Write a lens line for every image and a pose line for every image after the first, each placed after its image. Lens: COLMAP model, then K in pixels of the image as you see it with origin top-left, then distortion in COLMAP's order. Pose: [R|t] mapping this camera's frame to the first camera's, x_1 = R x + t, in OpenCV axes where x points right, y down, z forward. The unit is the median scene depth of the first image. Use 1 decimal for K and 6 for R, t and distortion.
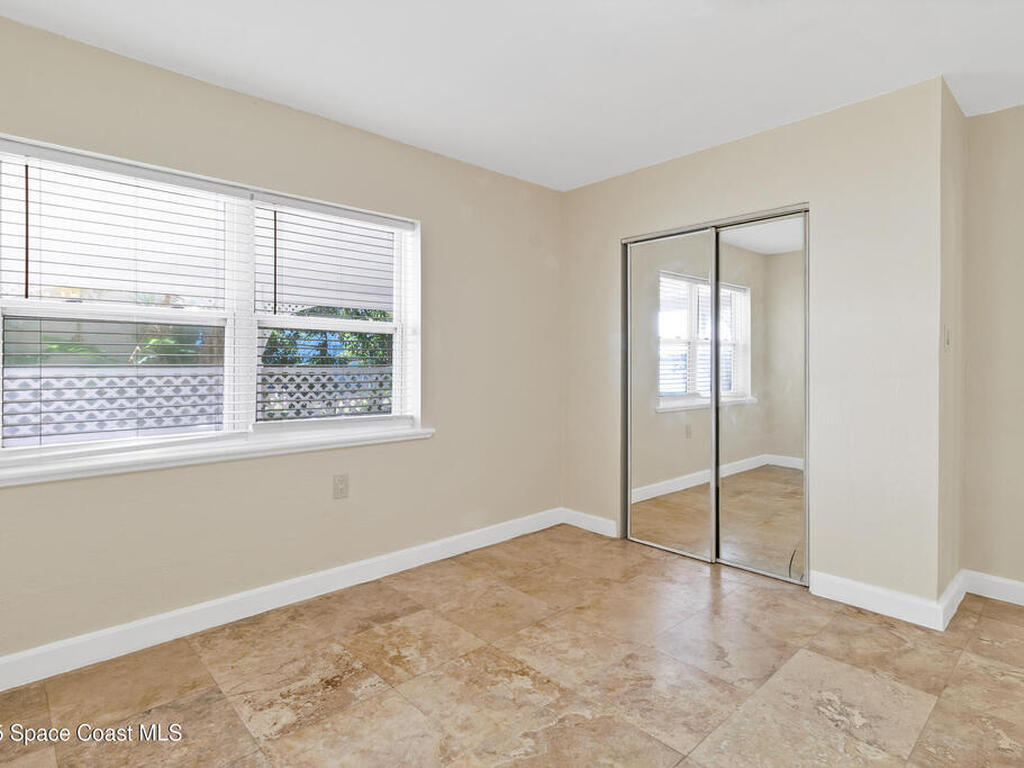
lens RADIAL K [[533.5, 0, 518.4], [0, 533.5, 381.0], [0, 0, 1]] dist [0.000556, 0.000505]
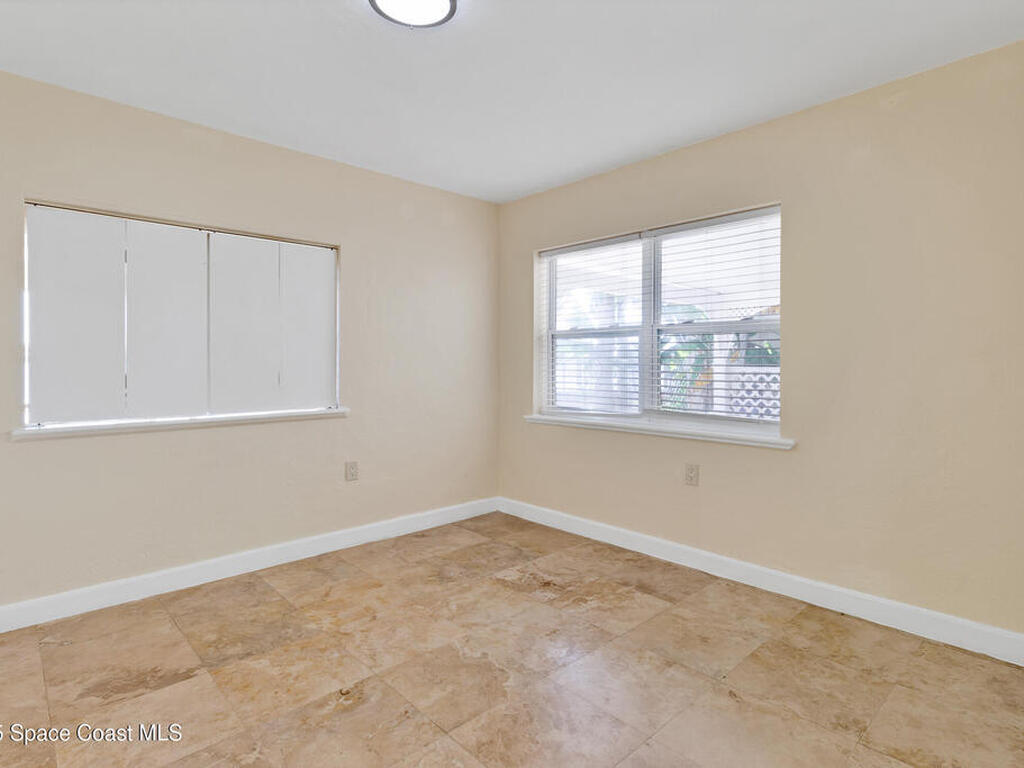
lens RADIAL K [[533.5, 0, 518.4], [0, 533.5, 381.0], [0, 0, 1]] dist [0.000556, 0.000505]
pose [[0.030848, 0.034435, -0.998931, 0.850406], [-0.035692, 0.998807, 0.033328, -0.021126], [0.998887, 0.034626, 0.032041, 0.683456]]
